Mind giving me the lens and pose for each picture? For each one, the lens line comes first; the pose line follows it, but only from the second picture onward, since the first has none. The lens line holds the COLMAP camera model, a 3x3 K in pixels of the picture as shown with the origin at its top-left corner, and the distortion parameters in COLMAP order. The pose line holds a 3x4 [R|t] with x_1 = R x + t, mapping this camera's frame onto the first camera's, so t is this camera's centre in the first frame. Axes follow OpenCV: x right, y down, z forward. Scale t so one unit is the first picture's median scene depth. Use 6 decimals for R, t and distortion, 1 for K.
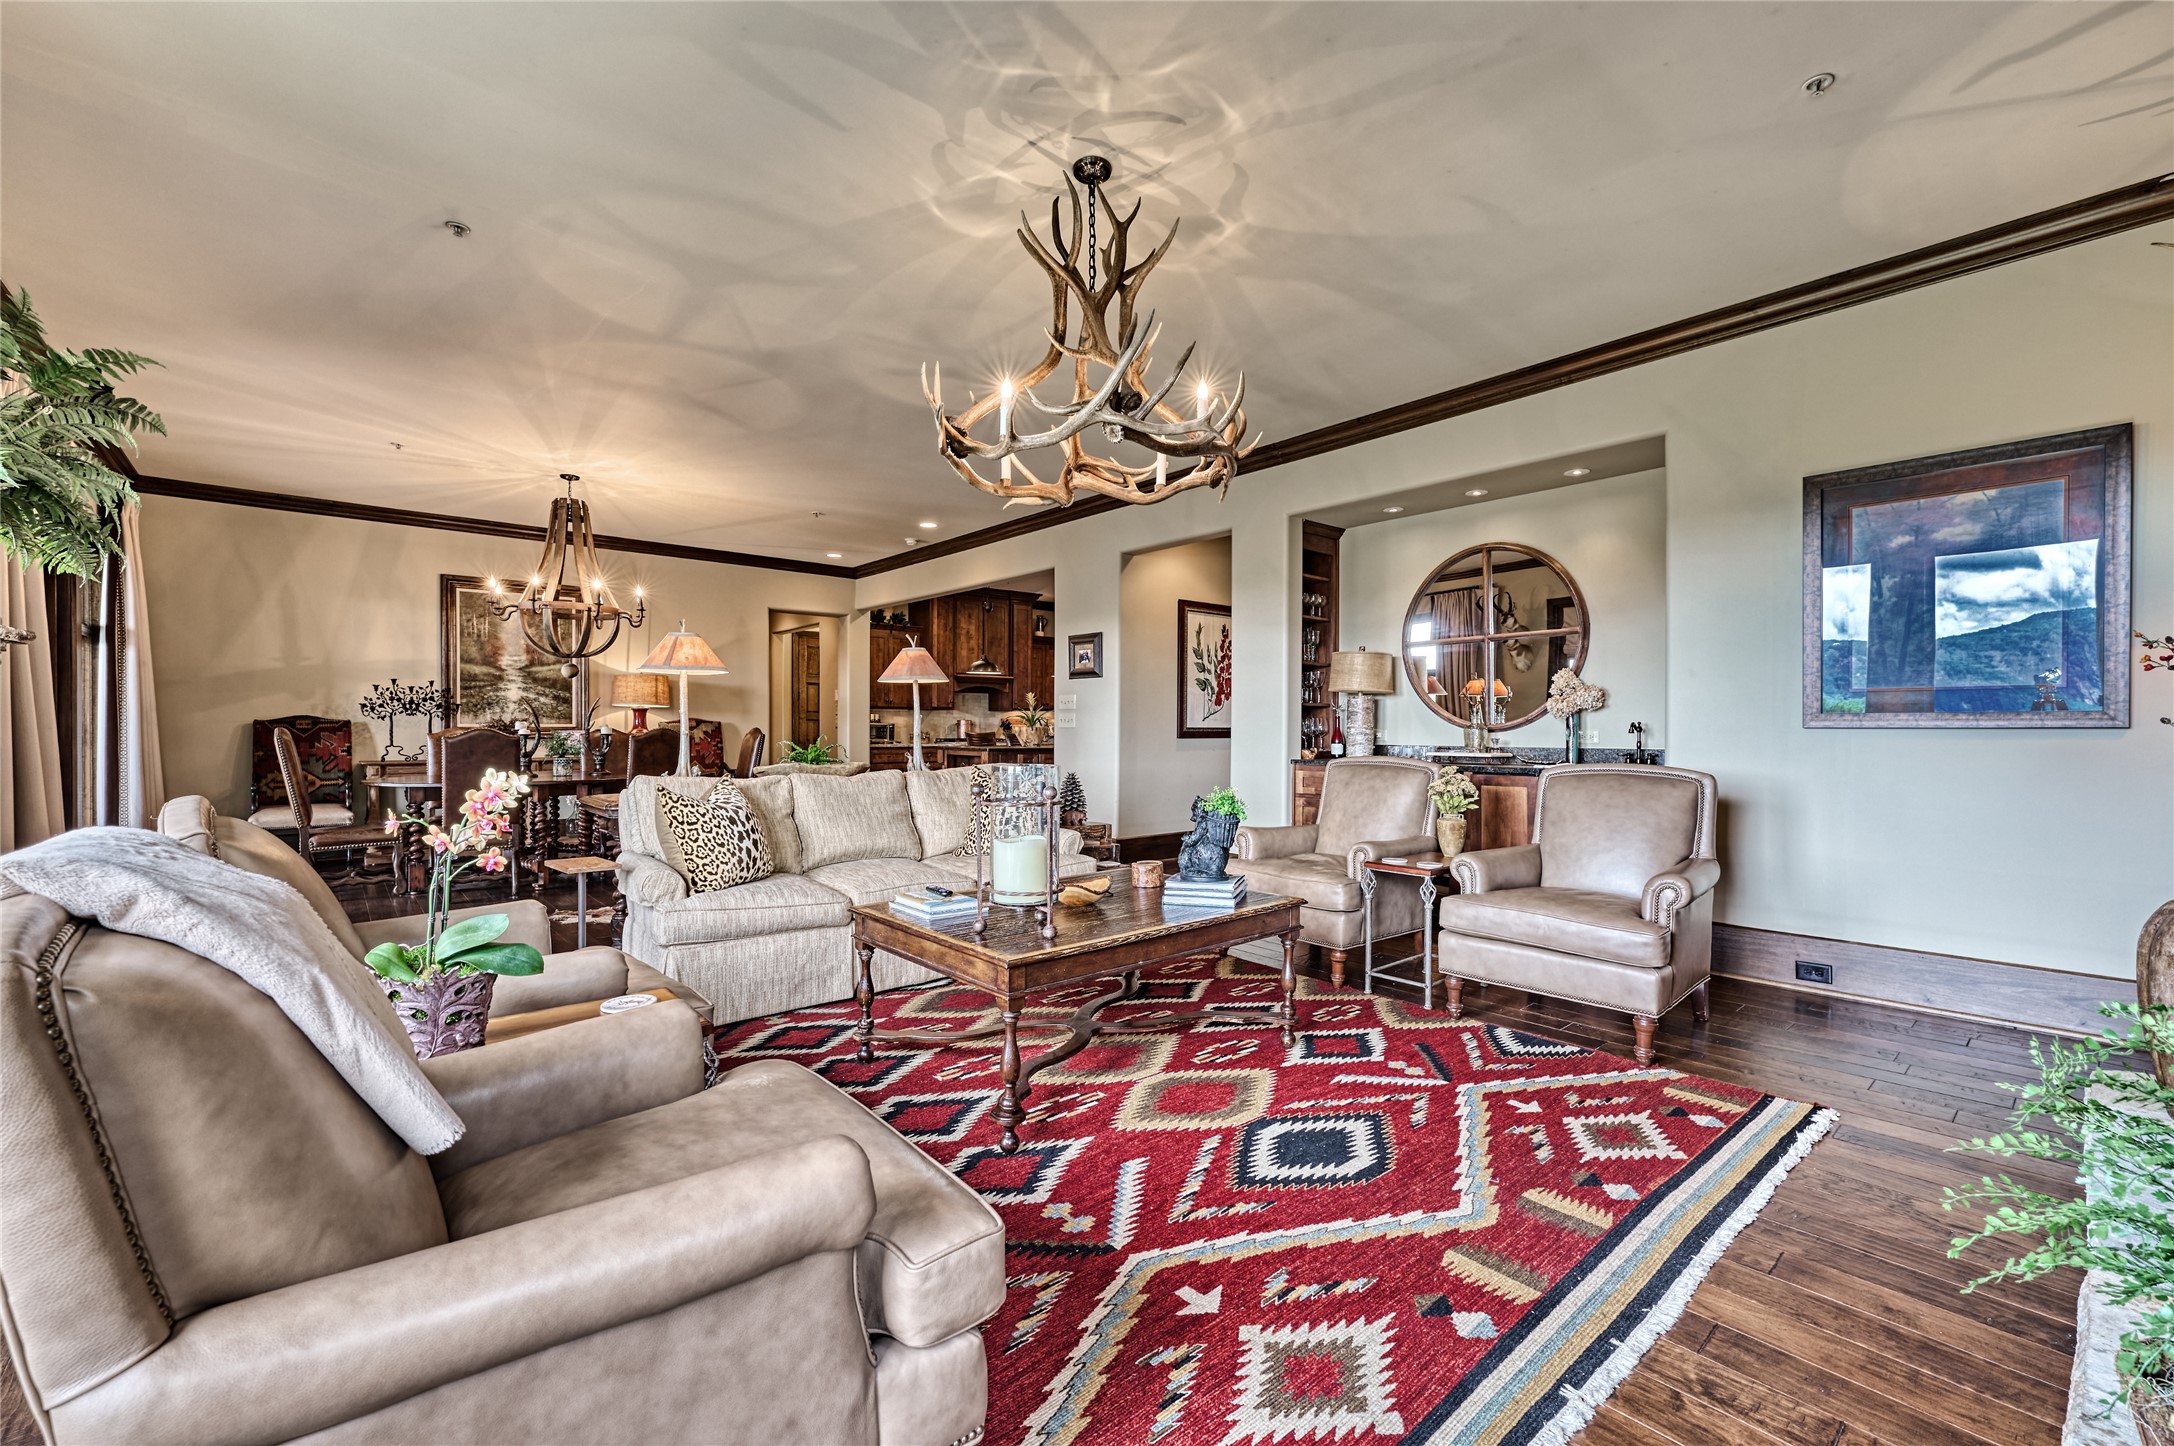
lens RADIAL K [[893.3, 0, 1096.6], [0, 893.3, 735.4], [0, 0, 1]] dist [-0.002105, -0.000687]
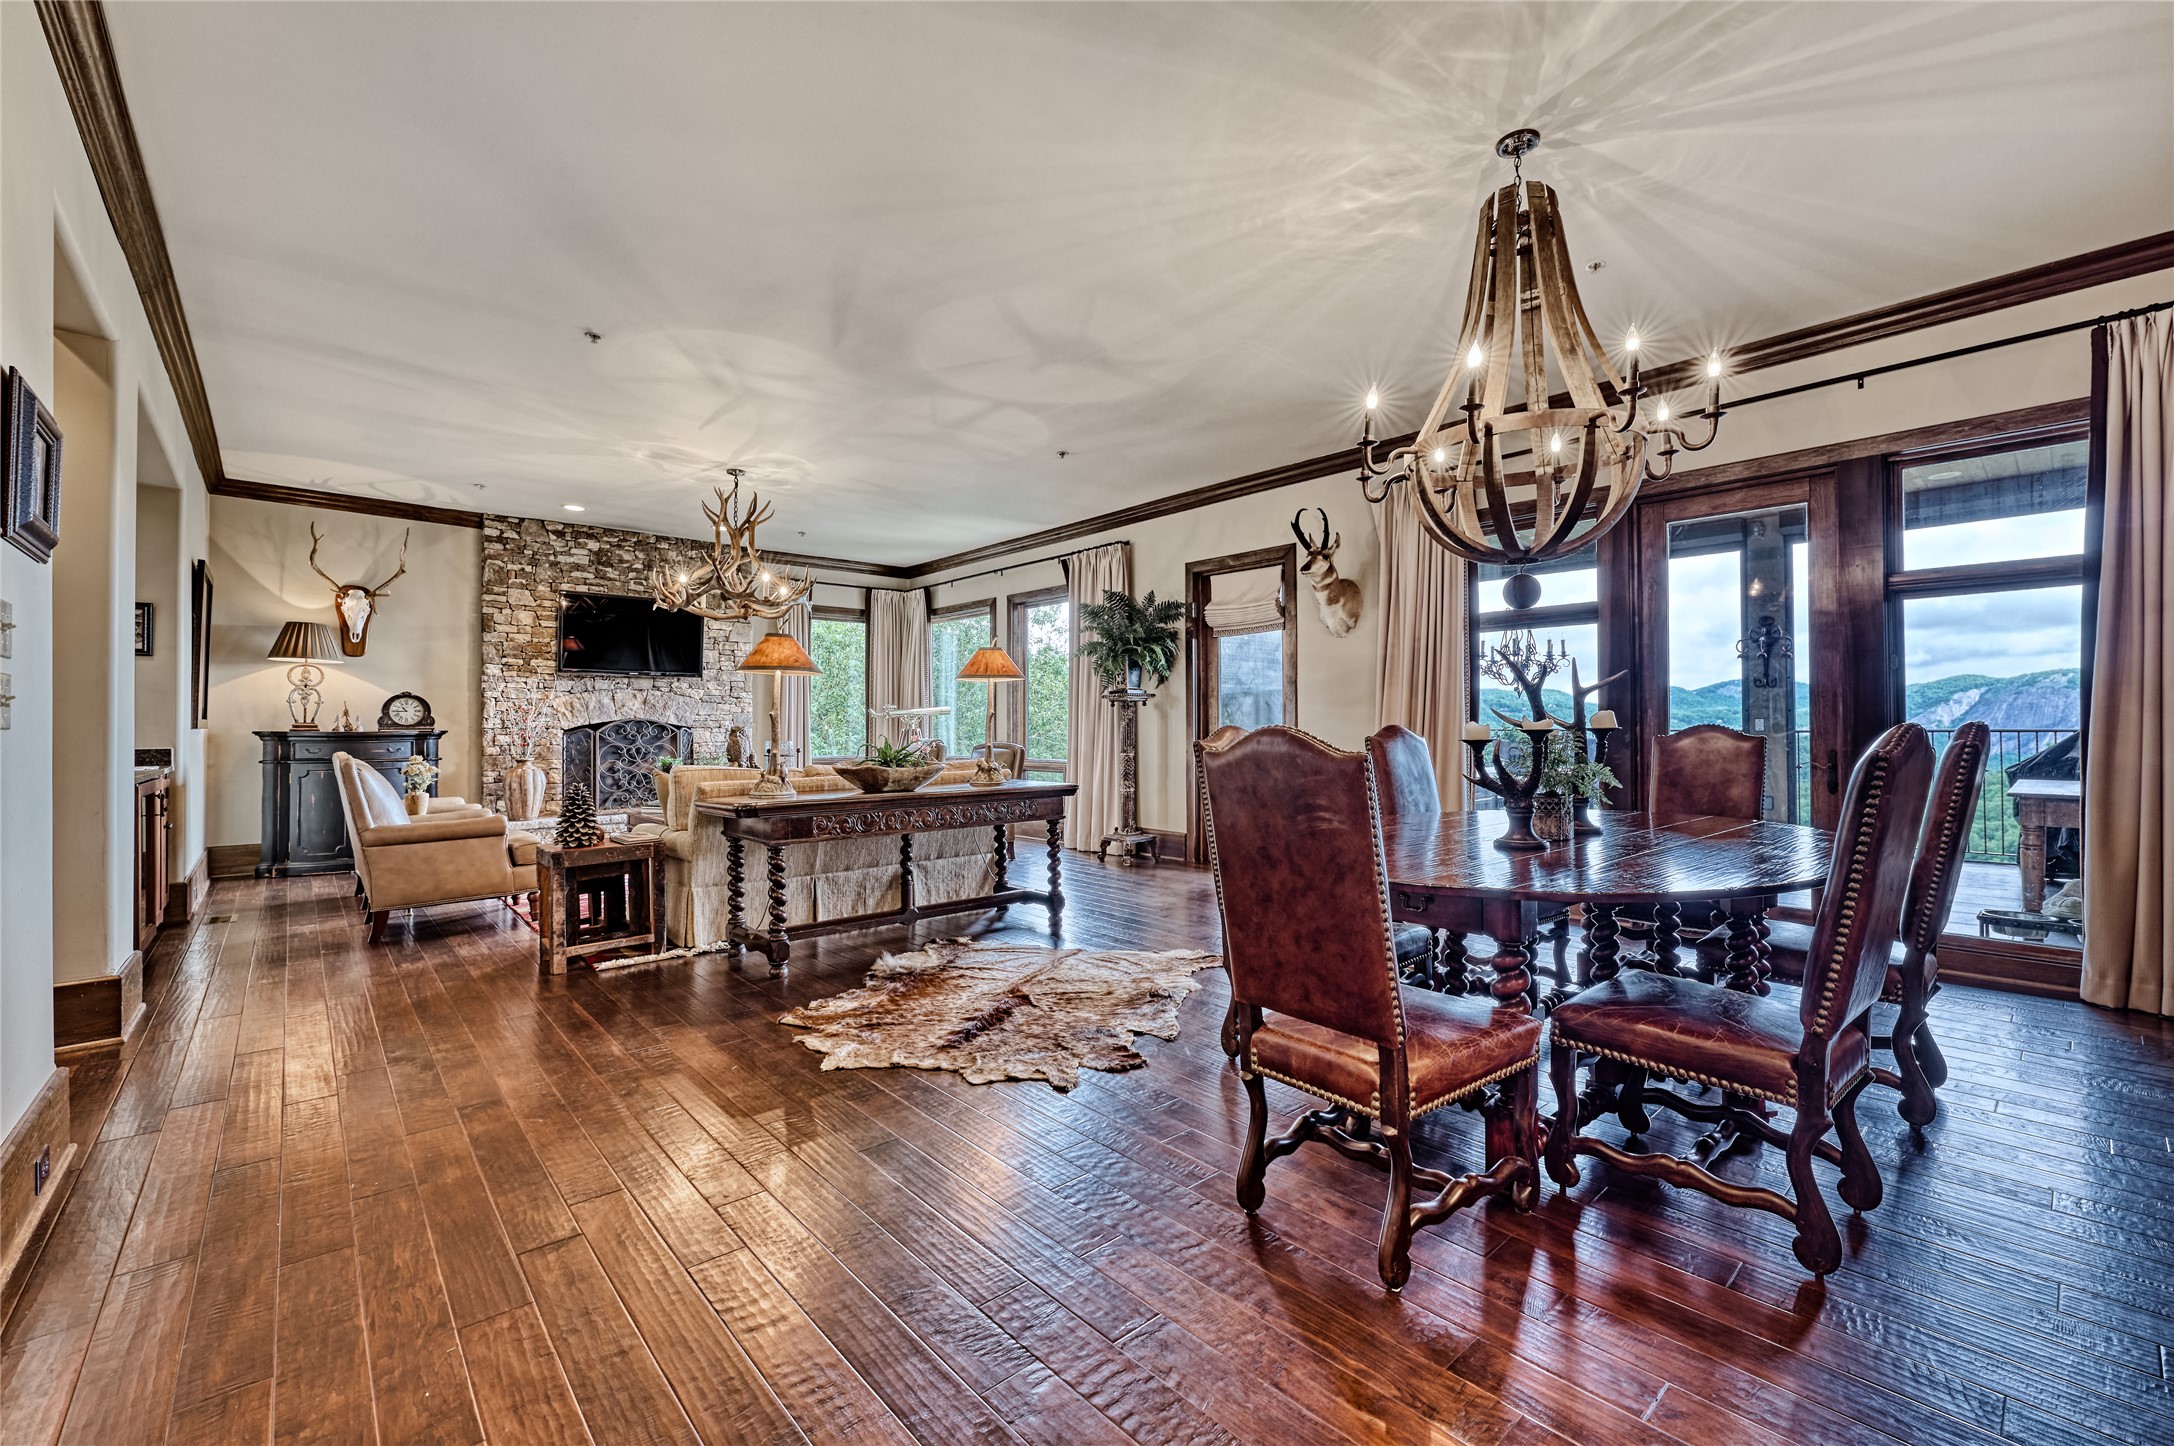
lens RADIAL K [[893.3, 0, 1095.2], [0, 893.3, 718.5], [0, 0, 1]] dist [-0.002105, -0.000687]
pose [[-0.999872, 0.001338, -0.015942, -0.704142], [0.001337, 0.999999, 0.000081, -0.024270], [0.015942, 0.000059, -0.999873, 2.652050]]
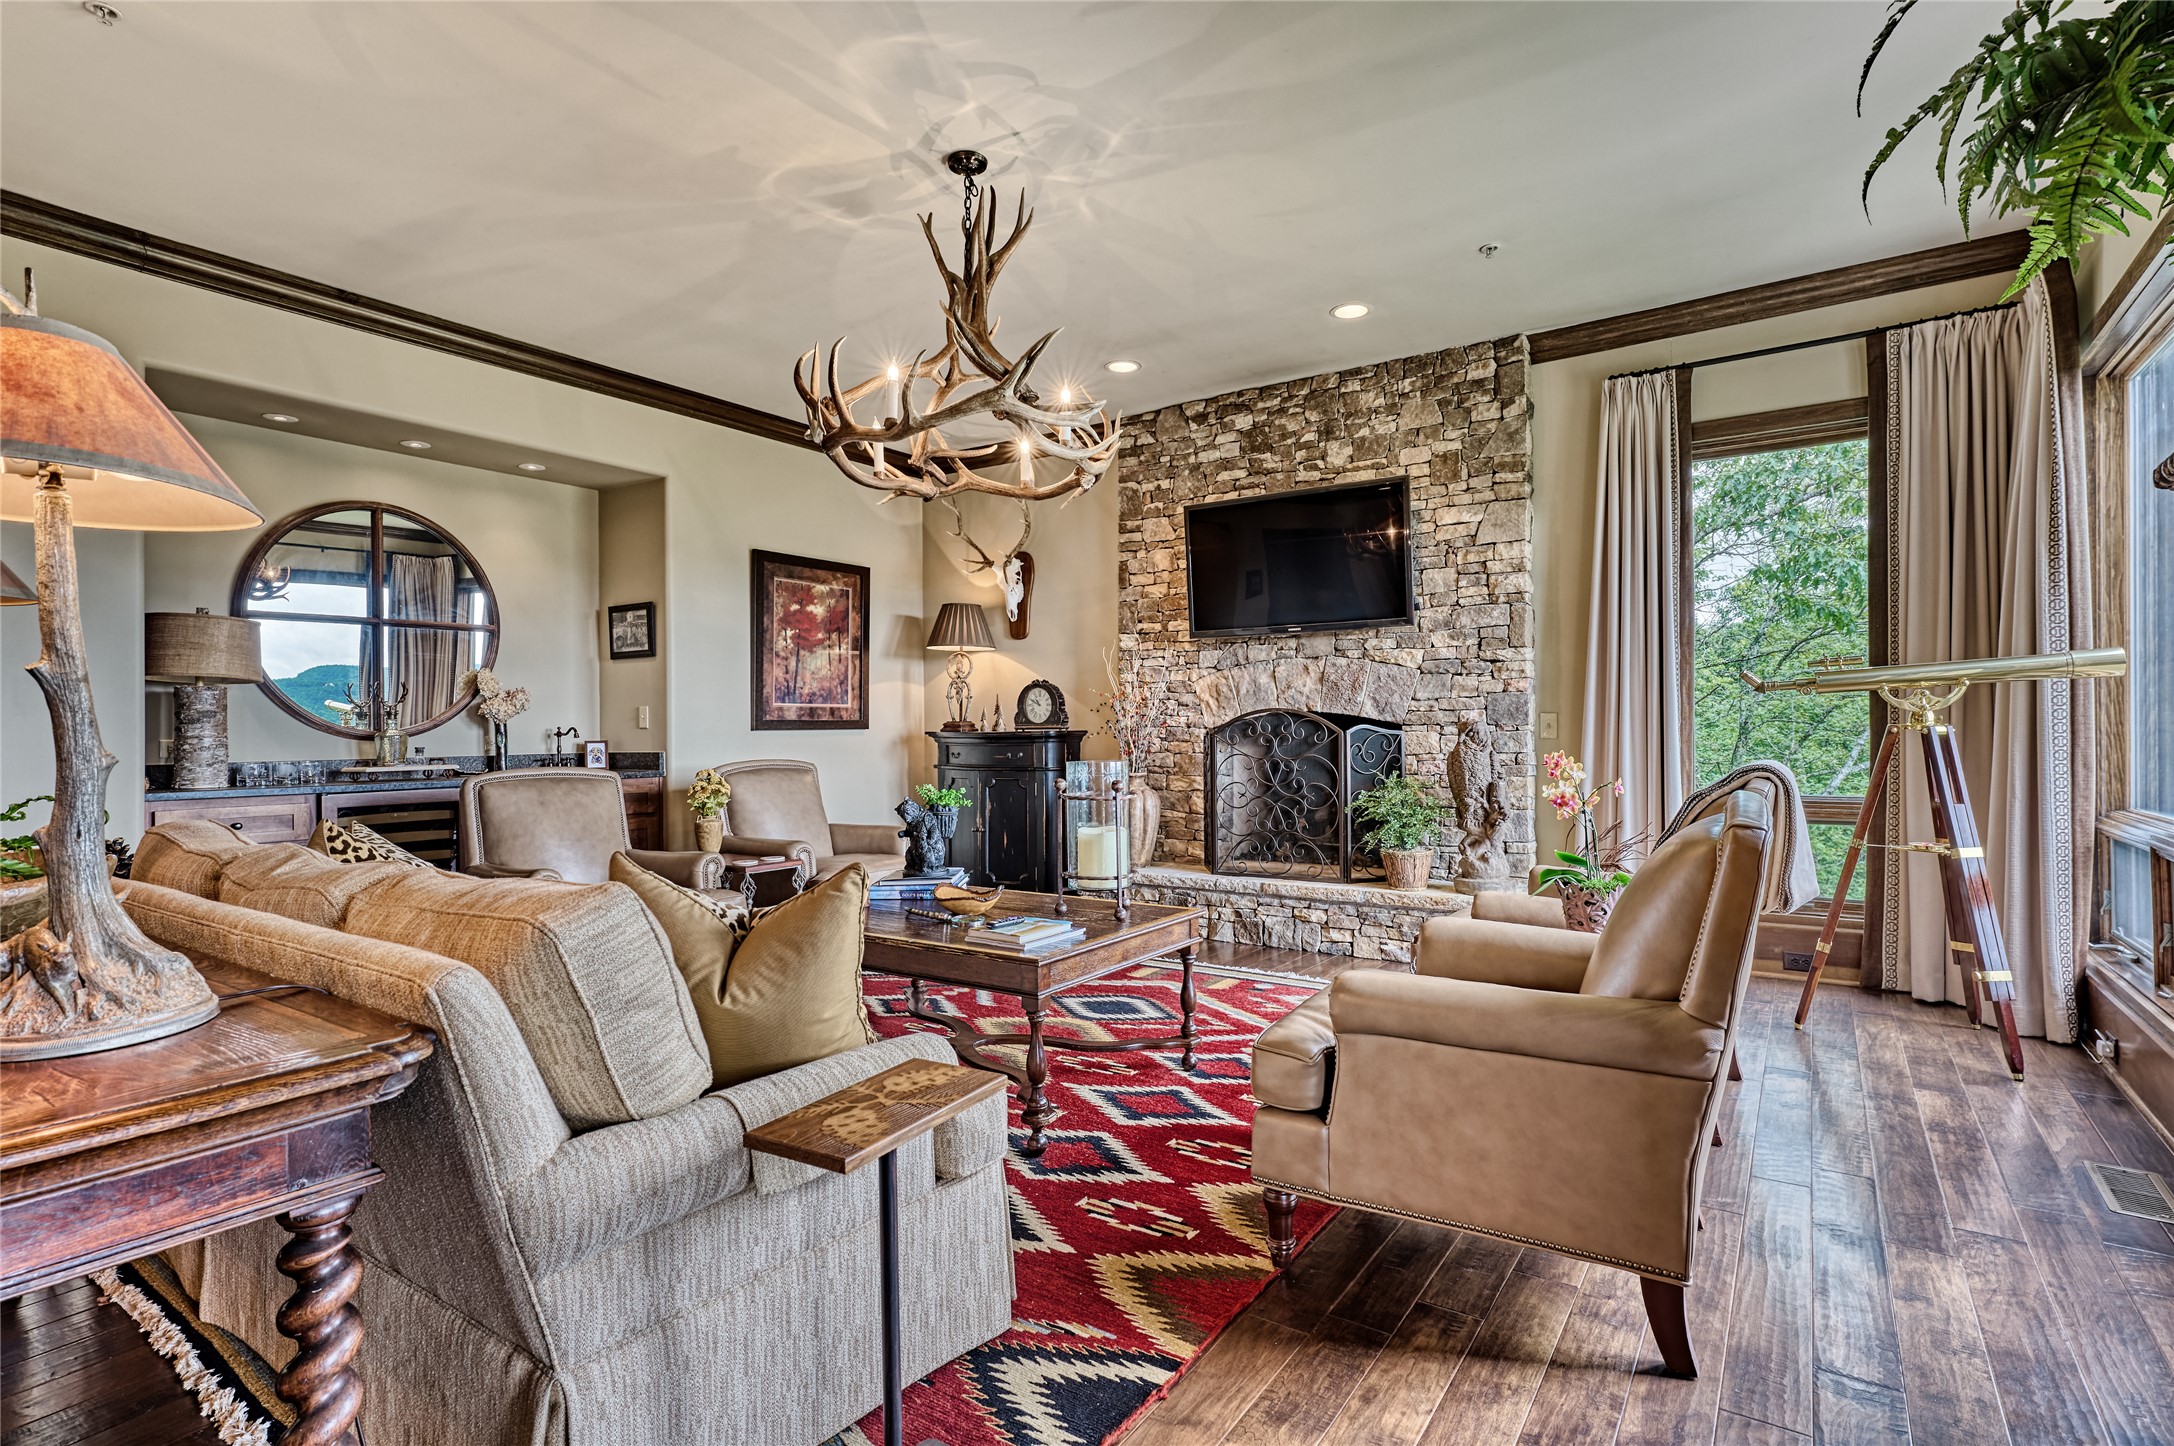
lens RADIAL K [[1048.6, 0, 1075.9], [0, 1048.6, 723.4], [0, 0, 1]] dist [0.000460, 0.000981]
pose [[-0.245983, 0.003102, 0.969269, -0.956330], [0.018130, 0.999835, 0.001401, -0.012296], [-0.969104, 0.017917, -0.245999, 0.977081]]
